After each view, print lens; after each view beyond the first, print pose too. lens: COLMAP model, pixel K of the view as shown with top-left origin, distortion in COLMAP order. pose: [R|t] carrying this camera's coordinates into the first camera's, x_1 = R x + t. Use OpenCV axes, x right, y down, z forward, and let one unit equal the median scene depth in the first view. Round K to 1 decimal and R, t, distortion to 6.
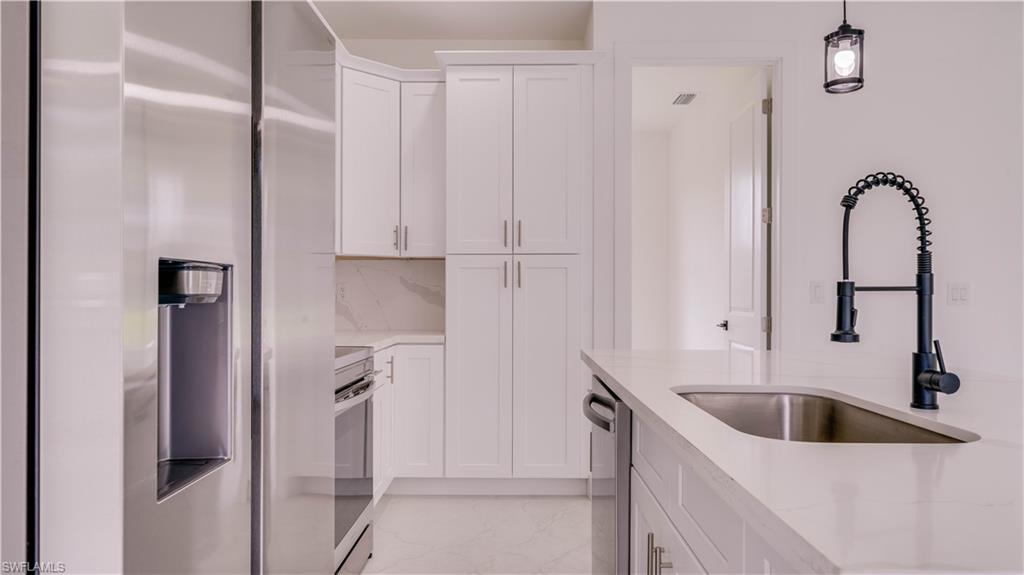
lens RADIAL K [[685.7, 0, 521.3], [0, 685.7, 295.1], [0, 0, 1]] dist [-0.007735, -0.000672]
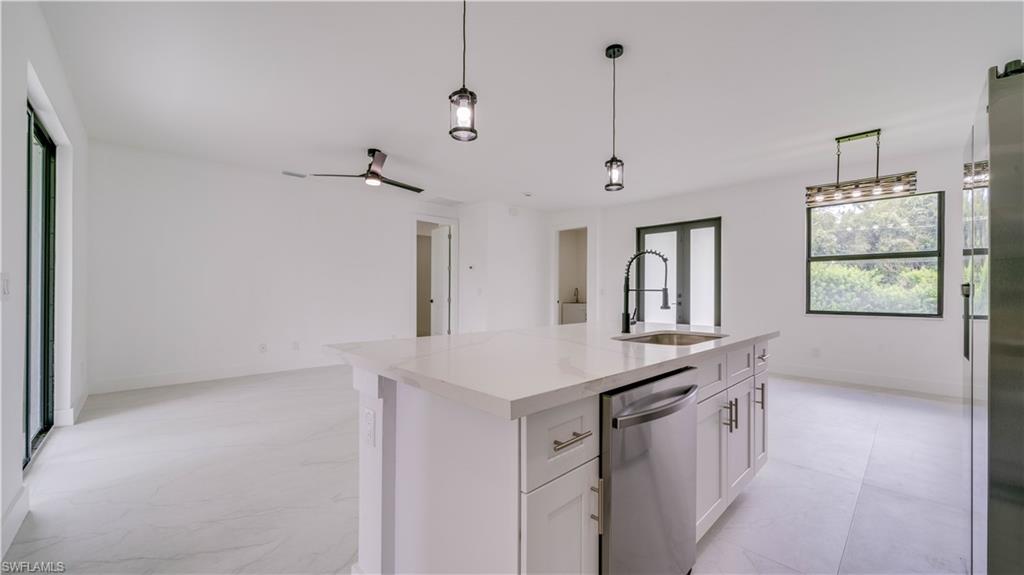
lens RADIAL K [[387.9, 0, 512.6], [0, 387.9, 293.6], [0, 0, 1]] dist [-0.004128, -0.000249]
pose [[-0.690804, -0.009460, 0.722980, -0.075280], [-0.008380, 0.999952, 0.005076, 0.001441], [-0.722994, -0.002552, -0.690850, 0.881380]]
